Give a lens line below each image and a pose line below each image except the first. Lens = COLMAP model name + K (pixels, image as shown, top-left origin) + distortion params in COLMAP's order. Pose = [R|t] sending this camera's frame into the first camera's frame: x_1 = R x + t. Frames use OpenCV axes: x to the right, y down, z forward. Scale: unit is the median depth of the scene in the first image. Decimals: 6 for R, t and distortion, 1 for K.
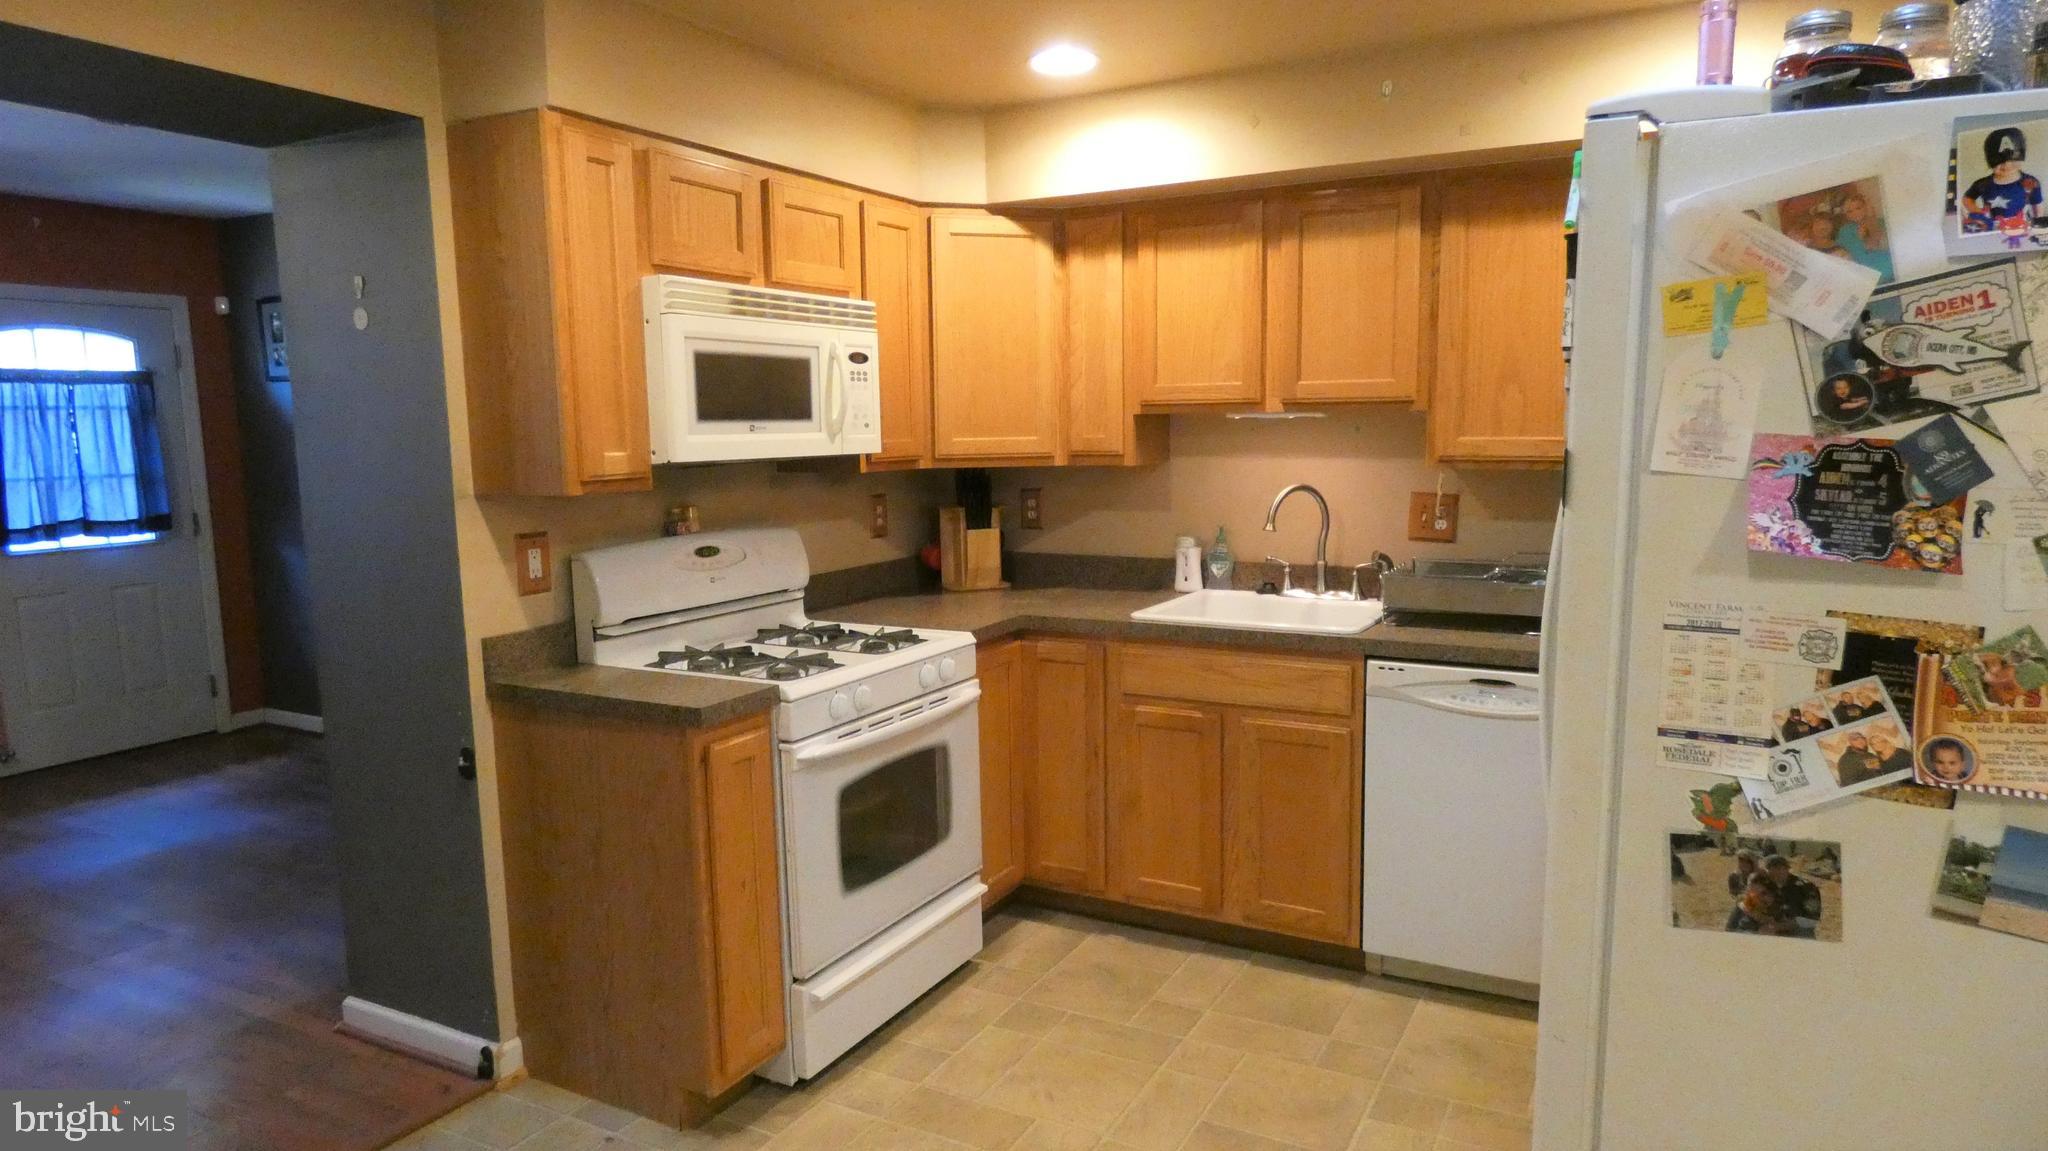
lens RADIAL K [[1228.7, 0, 1029.8], [0, 1228.7, 575.4], [0, 0, 1]] dist [-0.005249, 0.007651]
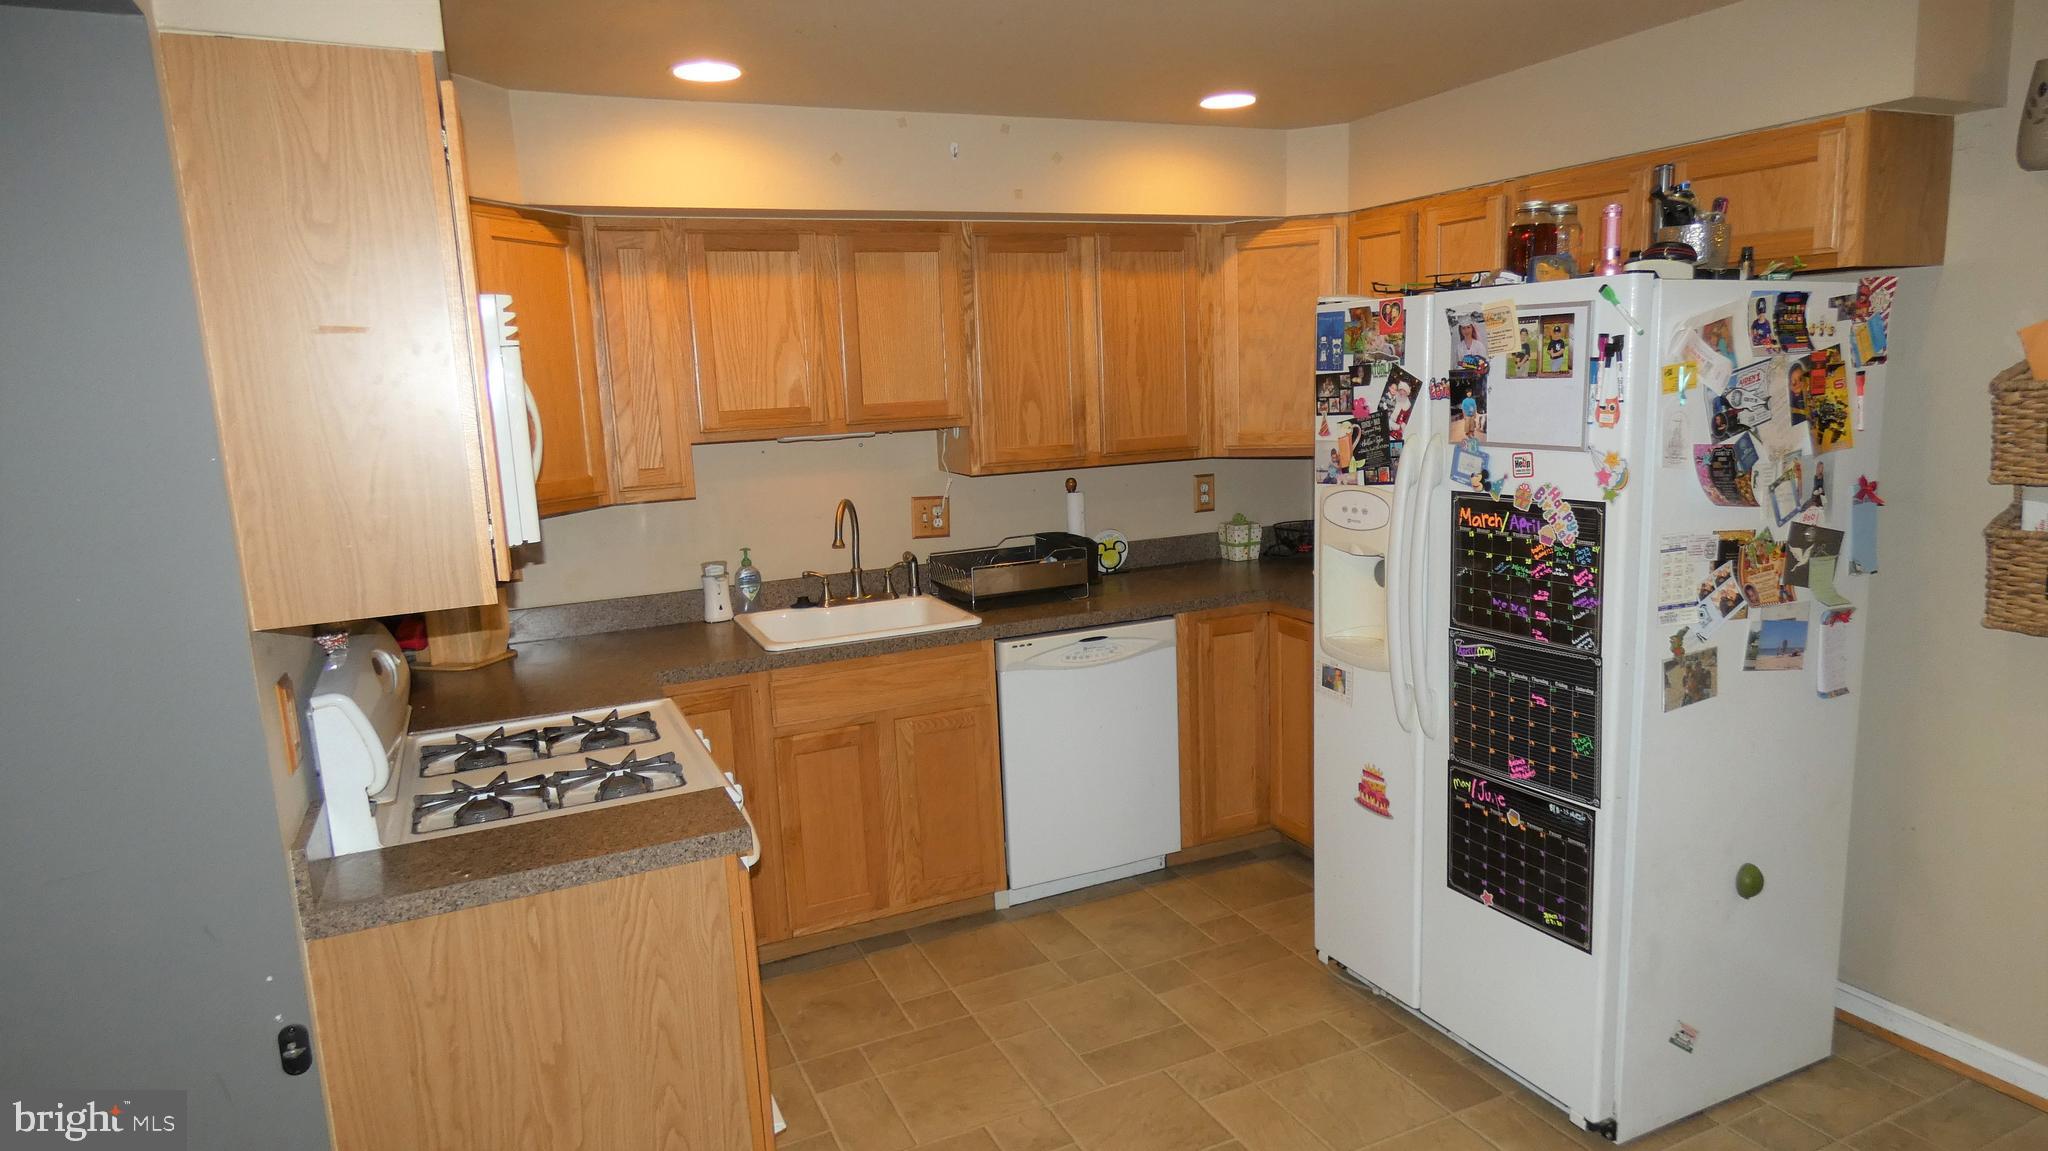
lens RADIAL K [[1228.7, 0, 1037.1], [0, 1228.7, 574.3], [0, 0, 1]] dist [-0.005249, 0.007651]
pose [[0.593058, -0.139246, 0.793027, -0.610297], [0.133705, 0.988289, 0.073541, -0.075105], [-0.793980, 0.062418, 0.604731, 0.259908]]
